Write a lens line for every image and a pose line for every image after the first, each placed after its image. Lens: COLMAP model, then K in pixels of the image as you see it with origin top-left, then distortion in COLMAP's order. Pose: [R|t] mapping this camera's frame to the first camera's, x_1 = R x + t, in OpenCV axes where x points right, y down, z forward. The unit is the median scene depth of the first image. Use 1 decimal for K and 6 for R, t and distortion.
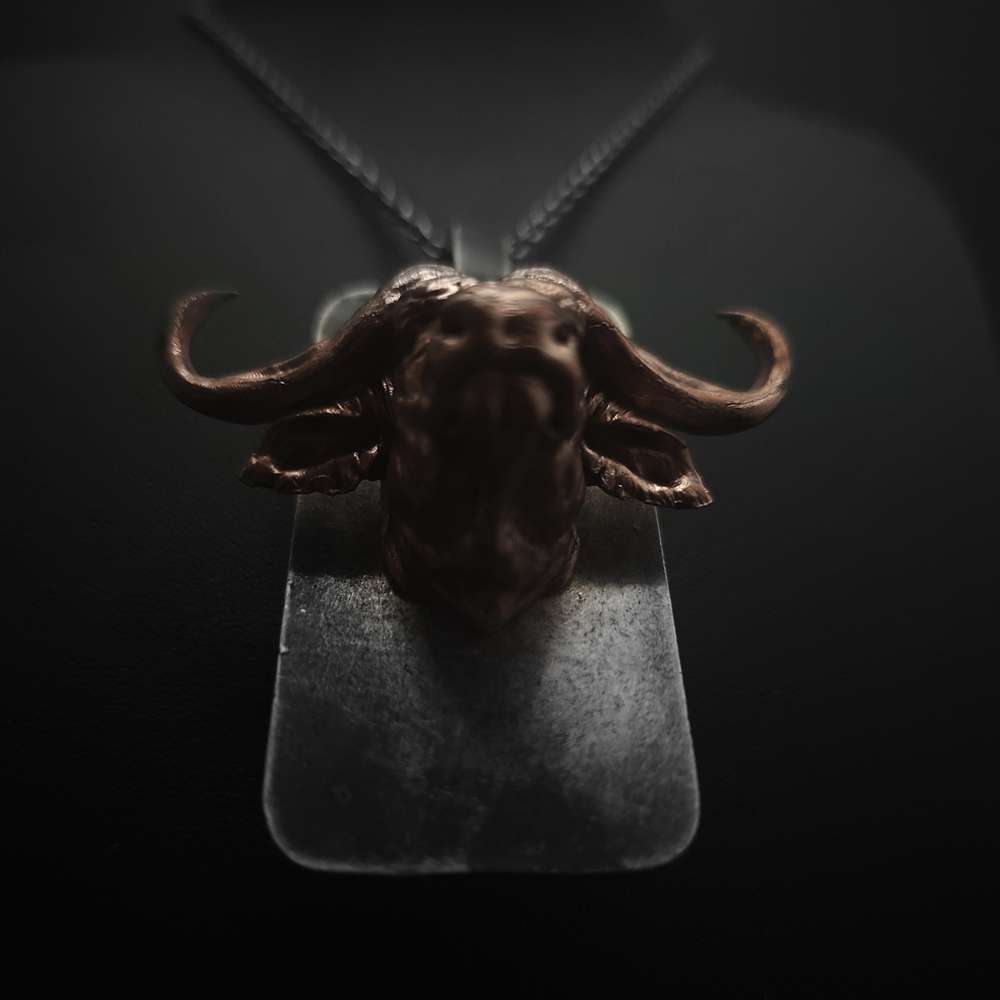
lens RADIAL K [[1048.5, 0, 501.2], [0, 1048.5, 601.6], [0, 0, 1]] dist [0.005020, -0.379522]
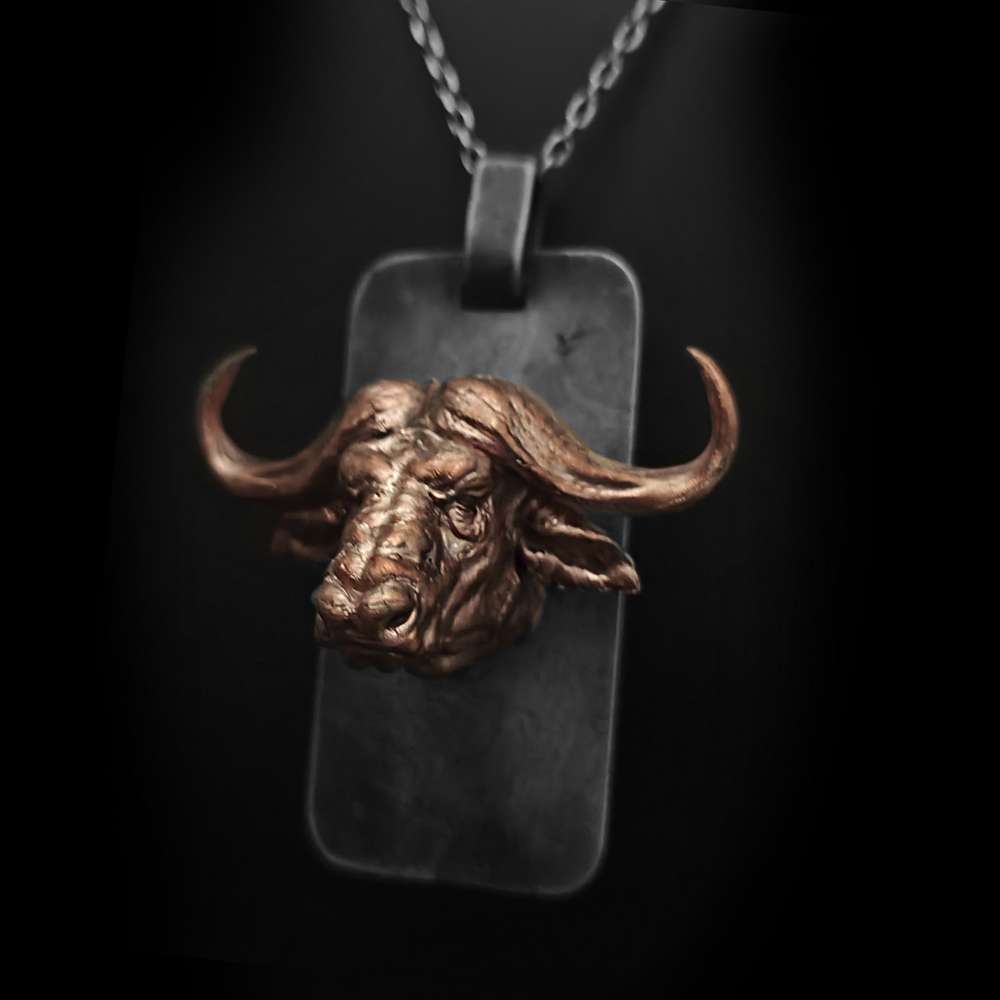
lens RADIAL K [[1601.4, 0, 500.0], [0, 1601.4, 500.0], [0, 0, 1]] dist [-0.005078, -0.005527]
pose [[0.908253, 0.064116, -0.413479, 0.844378], [0.156702, 0.864151, 0.478213, -1.122464], [0.387969, -0.499132, 0.774821, -0.371805]]
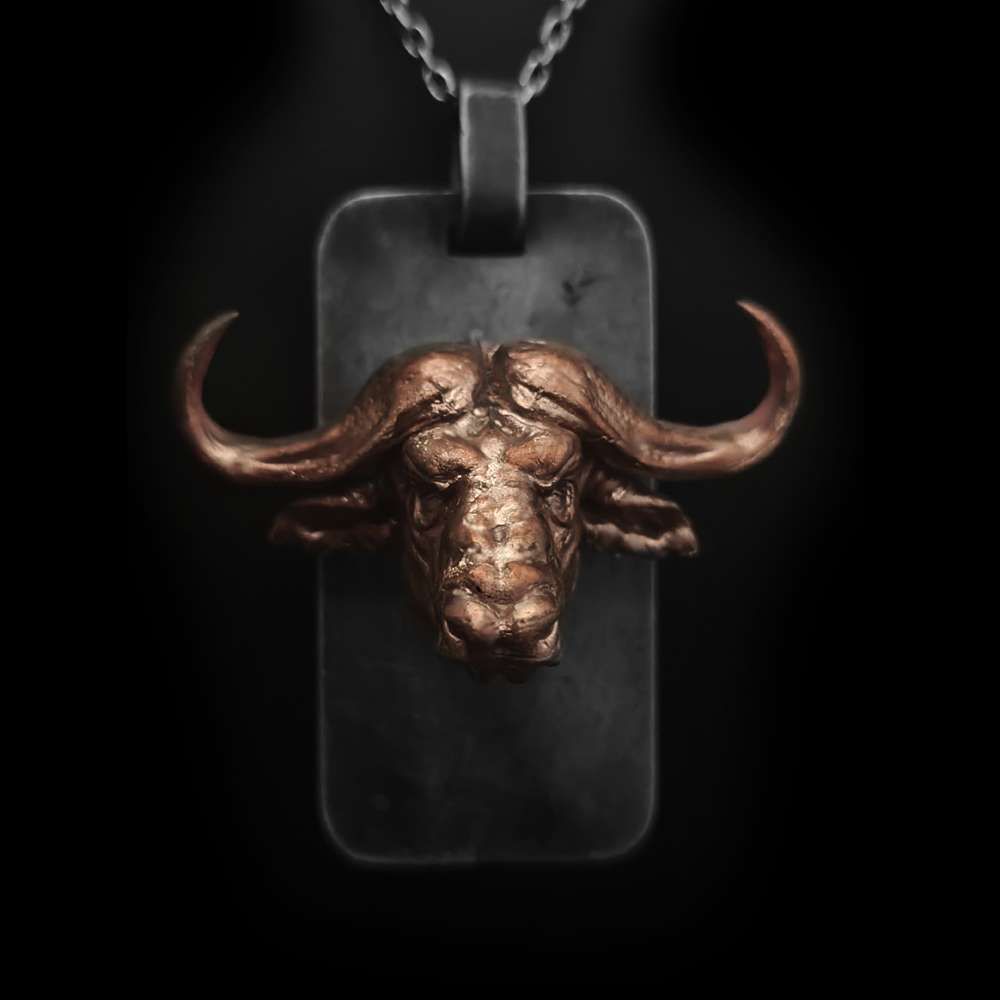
lens RADIAL K [[1548.8, 0, 500.0], [0, 1548.8, 500.0], [0, 0, 1]] dist [0.008278, 0.002611]
pose [[0.999210, 0.022887, -0.032488, 0.050412], [0.002304, 0.782765, 0.622313, -1.265195], [0.039673, -0.621896, 0.782094, -0.272832]]
